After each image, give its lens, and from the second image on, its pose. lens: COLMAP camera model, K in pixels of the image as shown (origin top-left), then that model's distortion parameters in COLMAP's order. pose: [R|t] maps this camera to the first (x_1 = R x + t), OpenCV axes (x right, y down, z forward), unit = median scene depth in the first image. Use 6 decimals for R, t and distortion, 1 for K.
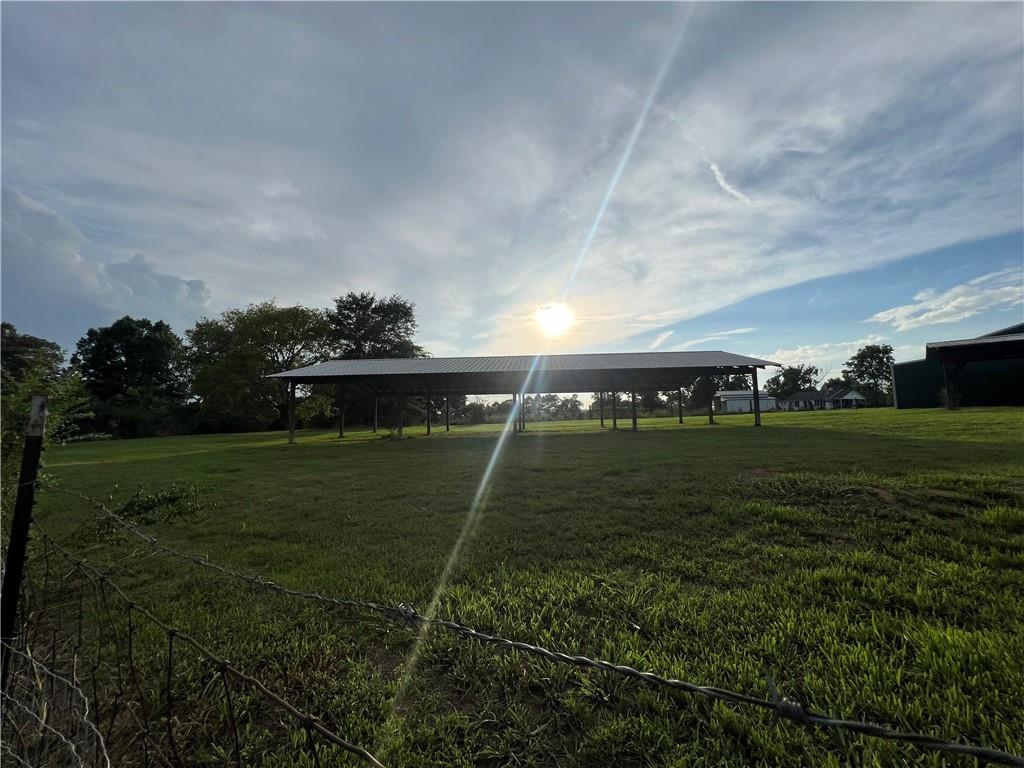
lens RADIAL K [[414.6, 0, 508.4], [0, 414.6, 379.1], [0, 0, 1]] dist [0.008556, -0.000250]
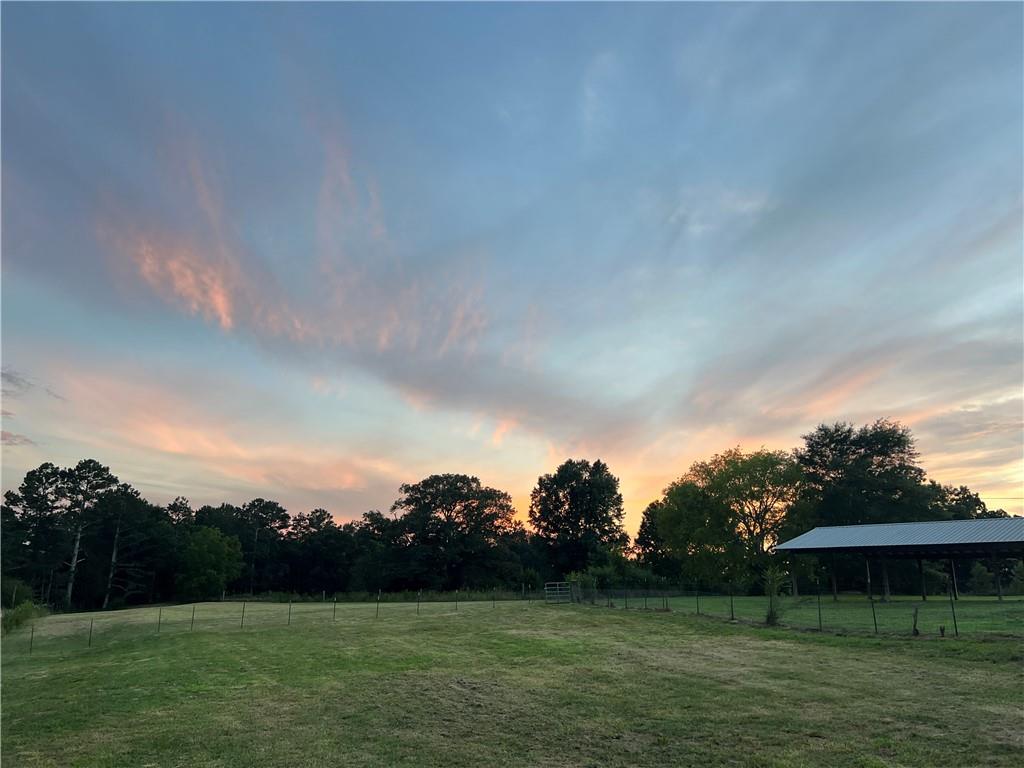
lens RADIAL K [[778.0, 0, 513.7], [0, 778.0, 382.7], [0, 0, 1]] dist [0.075625, -0.077945]
pose [[0.736027, -0.155484, -0.658855, 0.206765], [0.051819, 0.983351, -0.174174, -0.051791], [0.674966, 0.094055, 0.731829, -0.550020]]
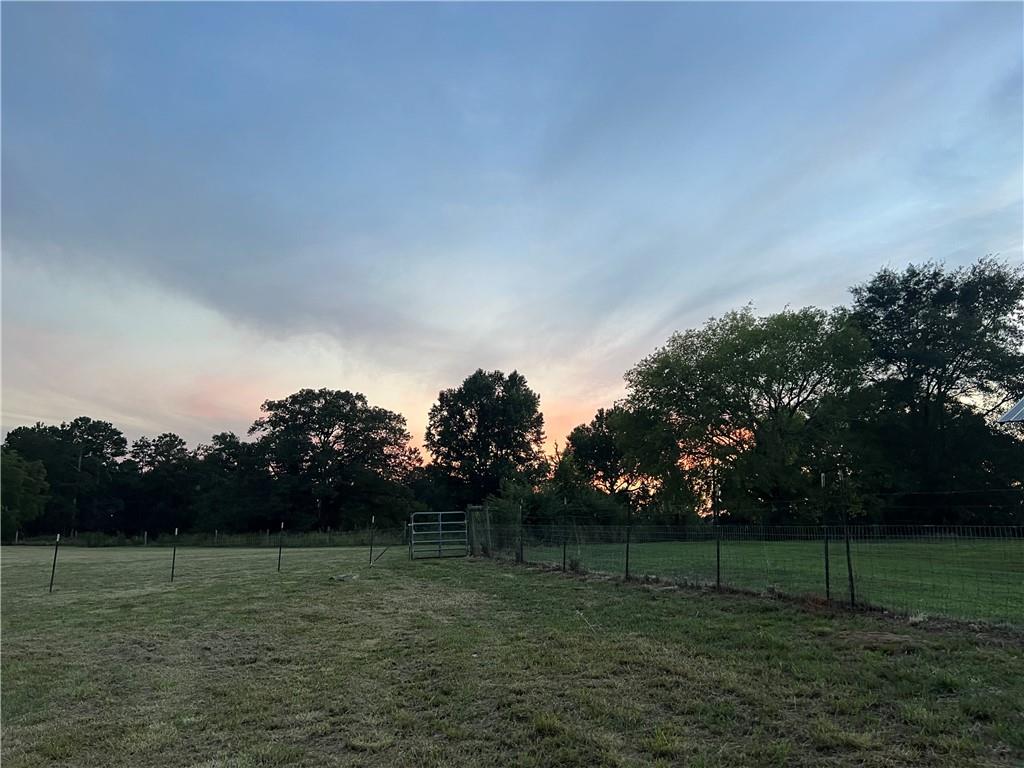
lens RADIAL K [[778.0, 0, 523.7], [0, 778.0, 403.9], [0, 0, 1]] dist [0.075625, -0.077945]
pose [[0.817103, -0.073097, -0.571839, -0.198293], [0.038535, 0.996636, -0.072336, 0.007349], [0.575203, 0.037070, 0.817170, -0.036460]]
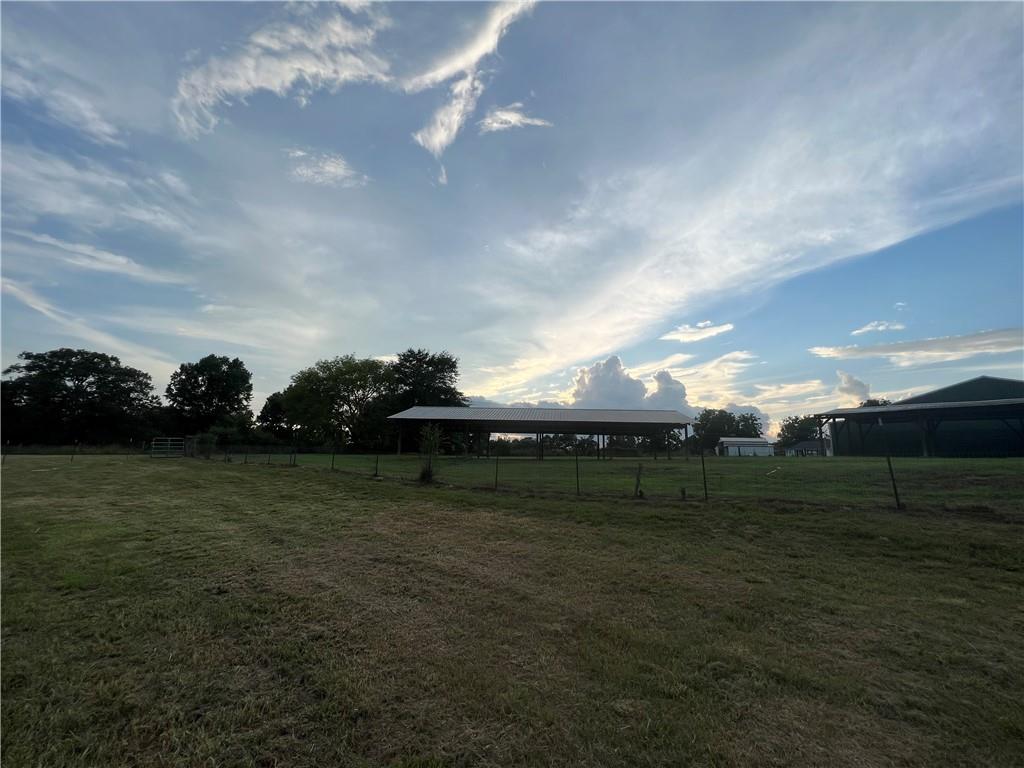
lens RADIAL K [[414.6, 0, 509.3], [0, 414.6, 384.7], [0, 0, 1]] dist [0.008556, -0.000250]
pose [[0.998195, 0.035108, -0.048723, -0.008165], [-0.038697, 0.996448, -0.074794, -0.013122], [0.045924, 0.076544, 0.996008, -0.249773]]
